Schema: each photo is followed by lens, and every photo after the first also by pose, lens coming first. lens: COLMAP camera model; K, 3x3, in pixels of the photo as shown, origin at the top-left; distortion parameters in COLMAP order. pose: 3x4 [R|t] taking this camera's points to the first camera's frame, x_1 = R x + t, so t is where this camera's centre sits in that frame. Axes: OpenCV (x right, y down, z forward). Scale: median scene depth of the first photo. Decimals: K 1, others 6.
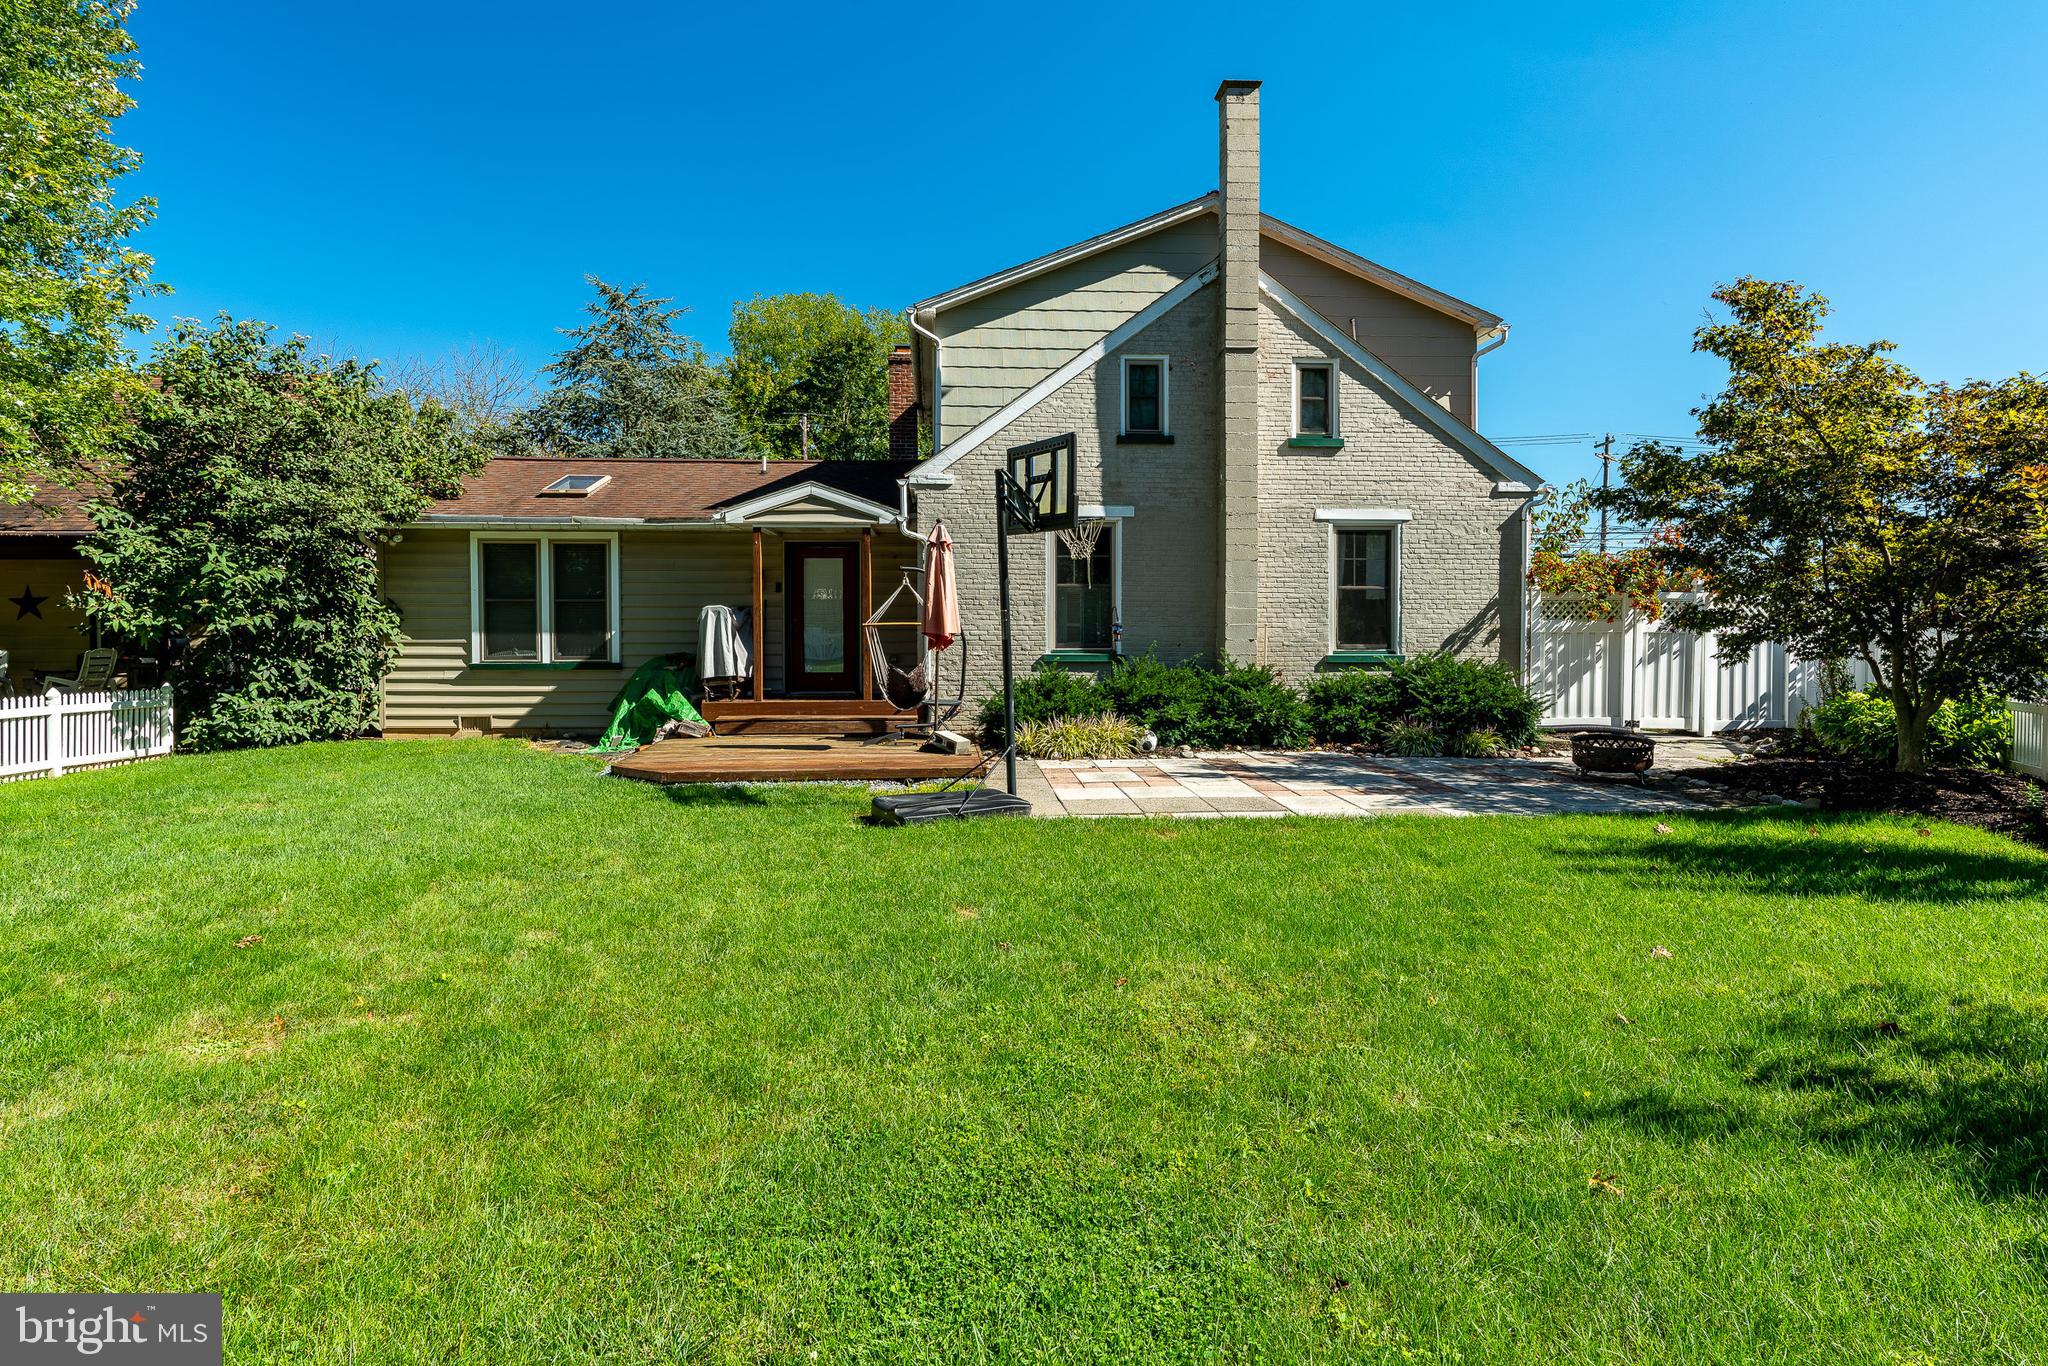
lens RADIAL K [[1112.1, 0, 1019.1], [0, 1112.1, 654.5], [0, 0, 1]] dist [-0.011676, 0.000252]
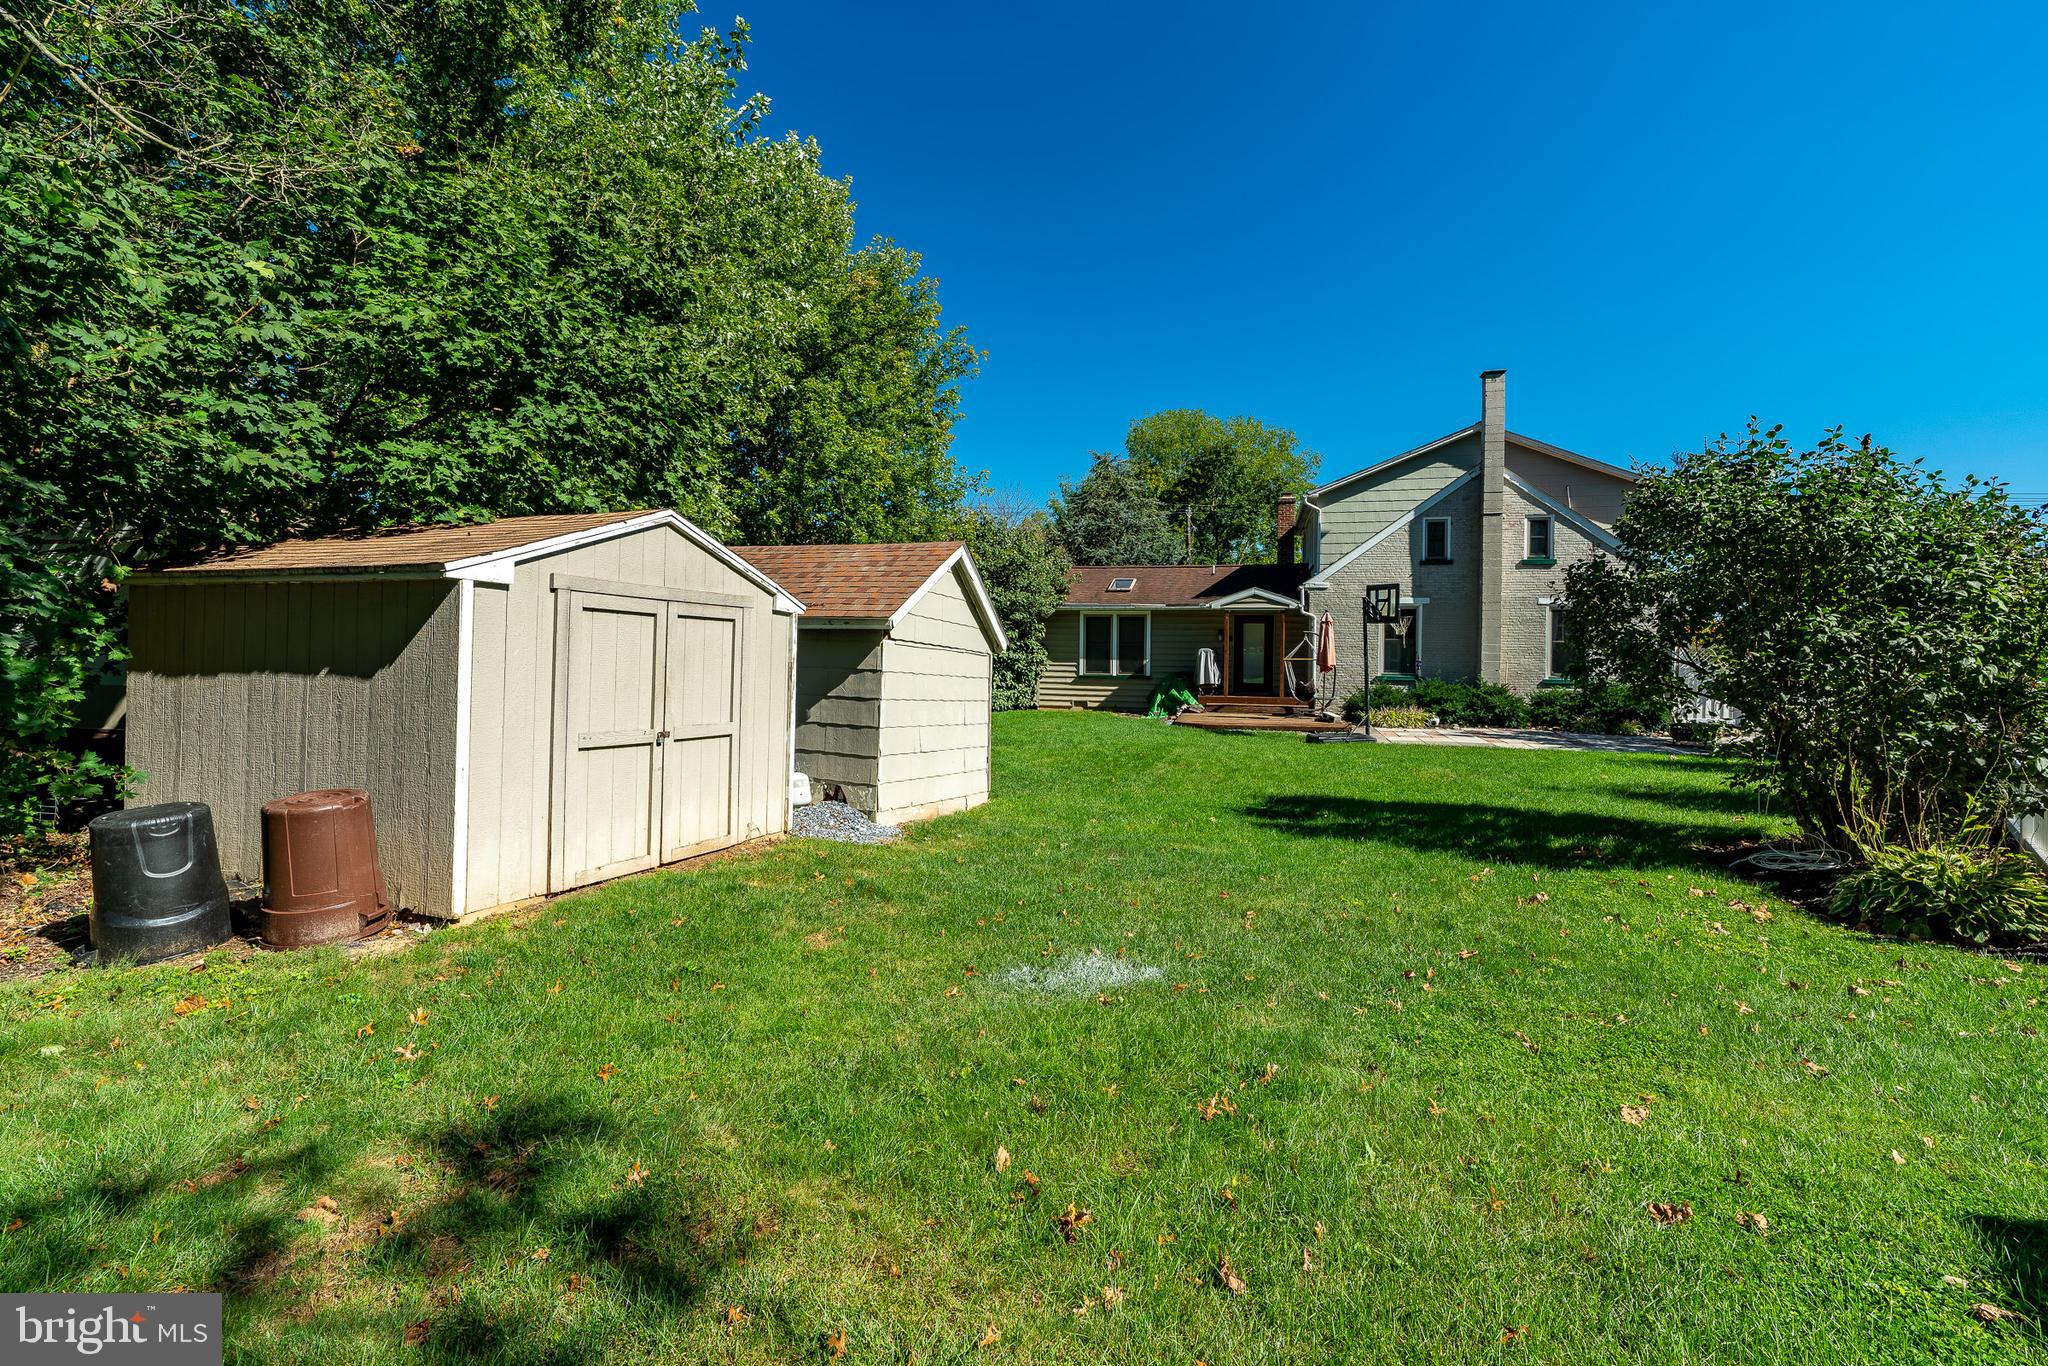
lens RADIAL K [[925.2, 0, 1018.5], [0, 925.2, 660.7], [0, 0, 1]] dist [-0.012841, -0.000249]
pose [[0.946975, 0.014141, -0.320995, -0.052128], [-0.017922, 0.999800, -0.008827, -0.000824], [0.320806, 0.014111, 0.947040, -0.695661]]
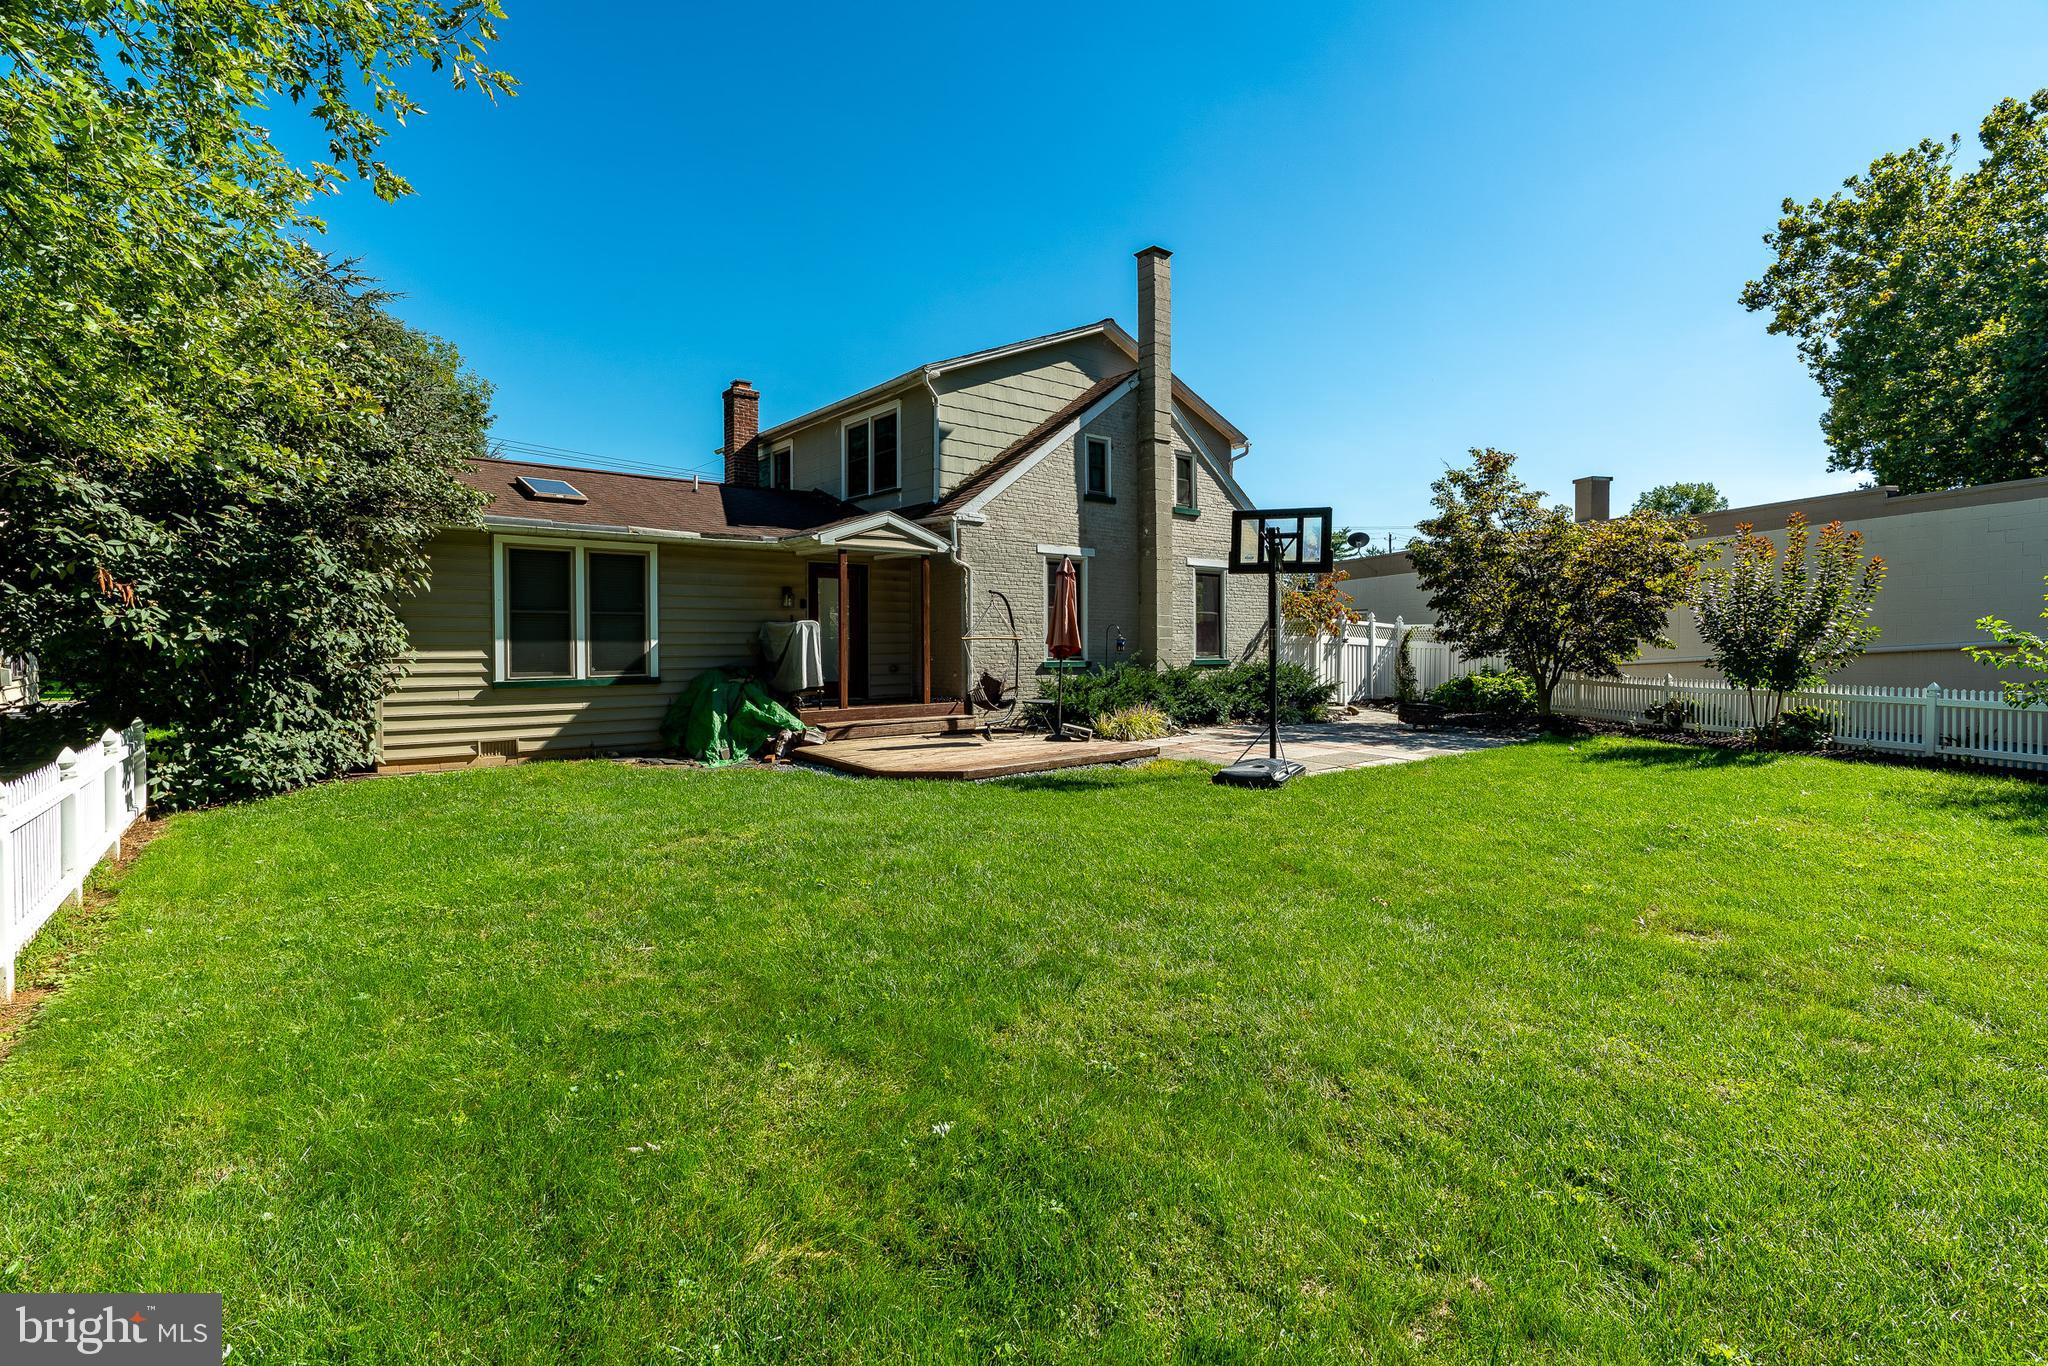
lens RADIAL K [[925.2, 0, 1025.3], [0, 925.2, 665.1], [0, 0, 1]] dist [-0.012841, -0.000249]
pose [[0.813579, -0.017557, 0.581189, -0.605795], [0.015470, 0.999844, 0.008547, -0.005254], [-0.581248, 0.002037, 0.813724, 0.150553]]
